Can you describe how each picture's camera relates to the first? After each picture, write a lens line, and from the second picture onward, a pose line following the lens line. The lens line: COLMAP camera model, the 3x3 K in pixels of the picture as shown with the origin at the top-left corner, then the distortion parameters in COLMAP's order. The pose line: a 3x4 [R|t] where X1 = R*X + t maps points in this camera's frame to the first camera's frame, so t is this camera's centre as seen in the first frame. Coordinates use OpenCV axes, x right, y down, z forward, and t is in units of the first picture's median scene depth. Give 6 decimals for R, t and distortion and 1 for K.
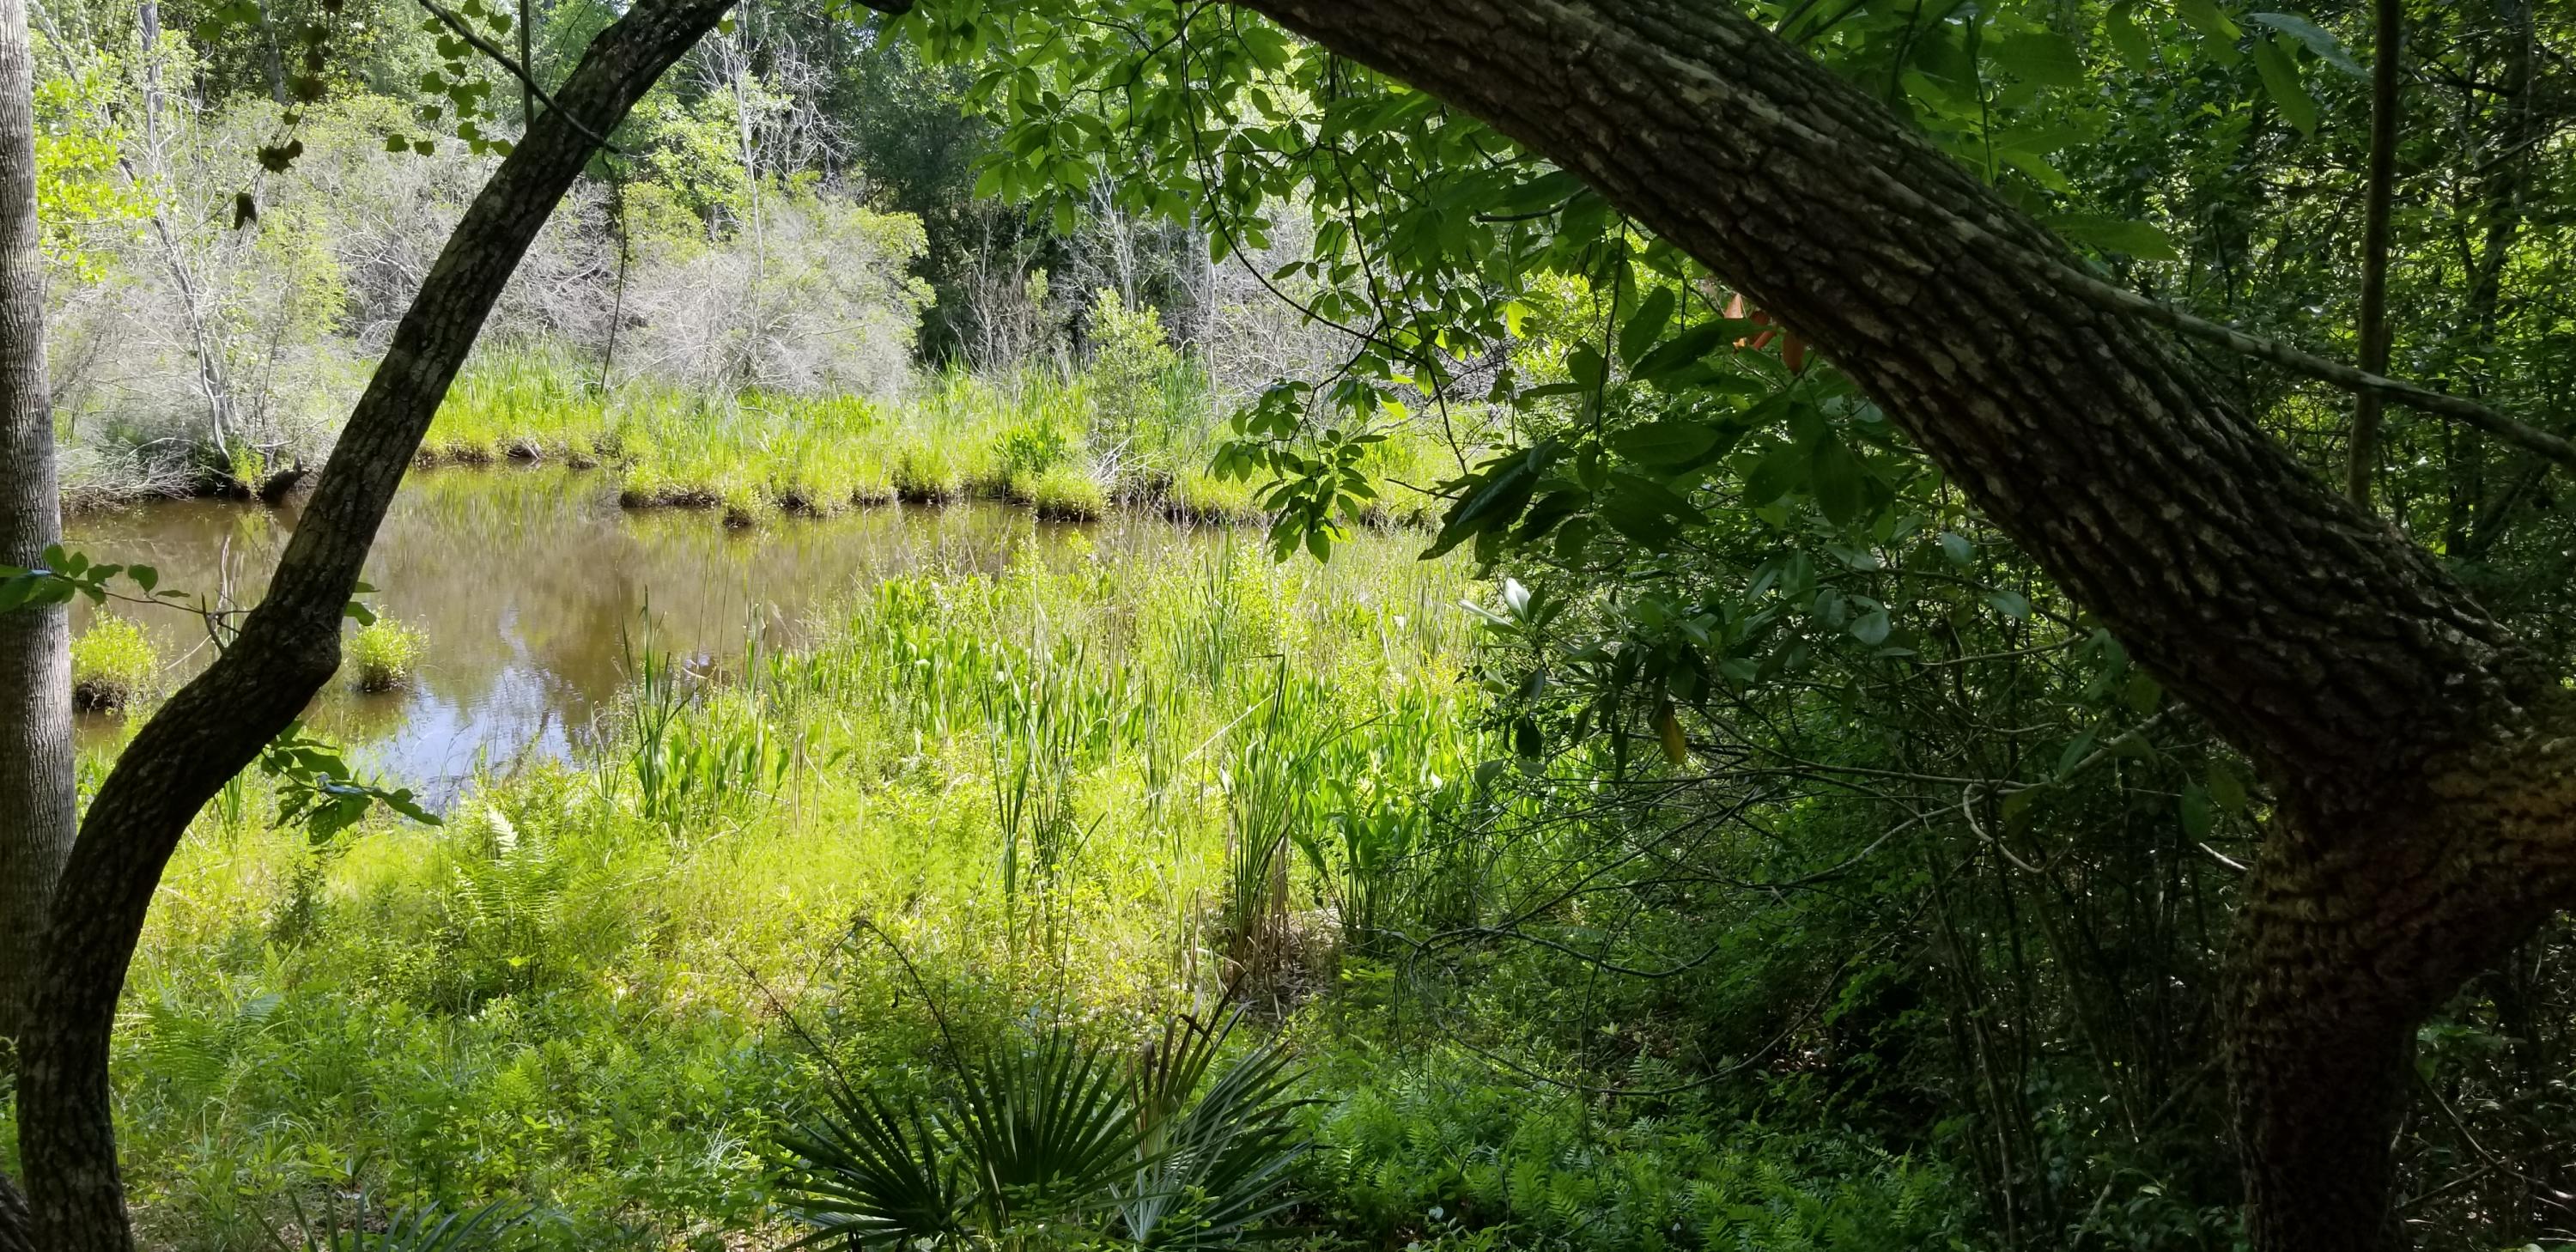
lens RADIAL K [[1952.8, 0, 1288.3], [0, 1952.8, 652.1], [0, 0, 1]] dist [0.083623, -0.156183]
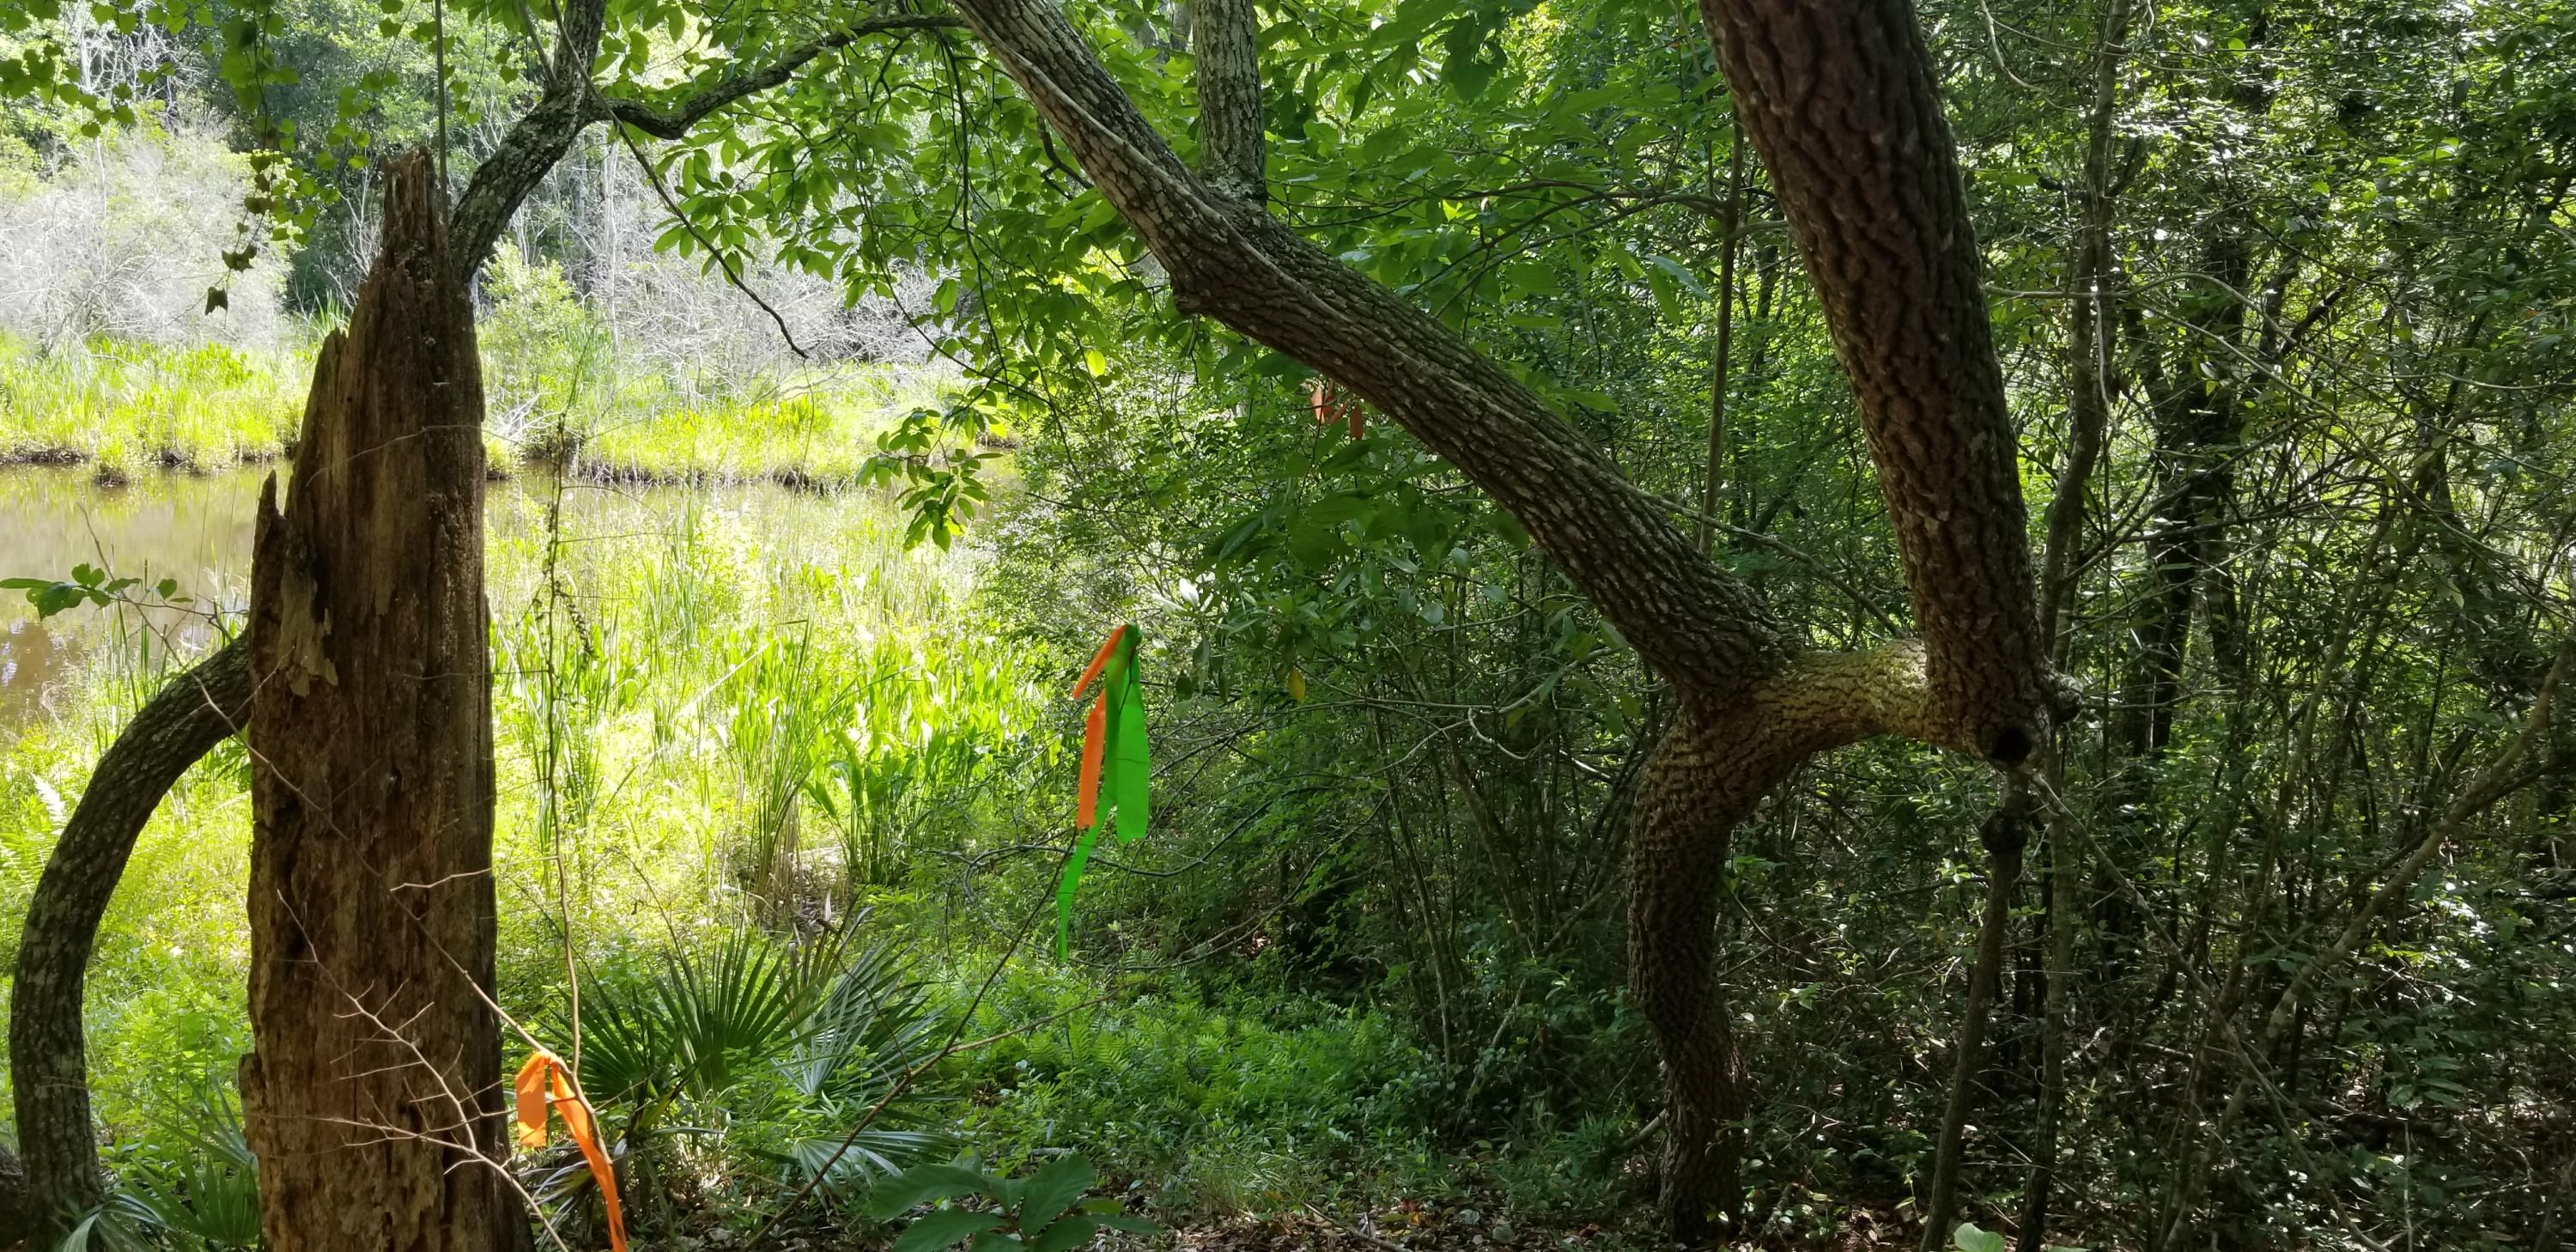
lens RADIAL K [[1969.2, 0, 1189.0], [0, 1969.2, 645.3], [0, 0, 1]] dist [0.083218, -0.112282]
pose [[0.962875, -0.019728, 0.269224, -0.172337], [0.013659, 0.999609, 0.024397, -0.014351], [-0.269600, -0.019814, 0.962768, -0.265594]]
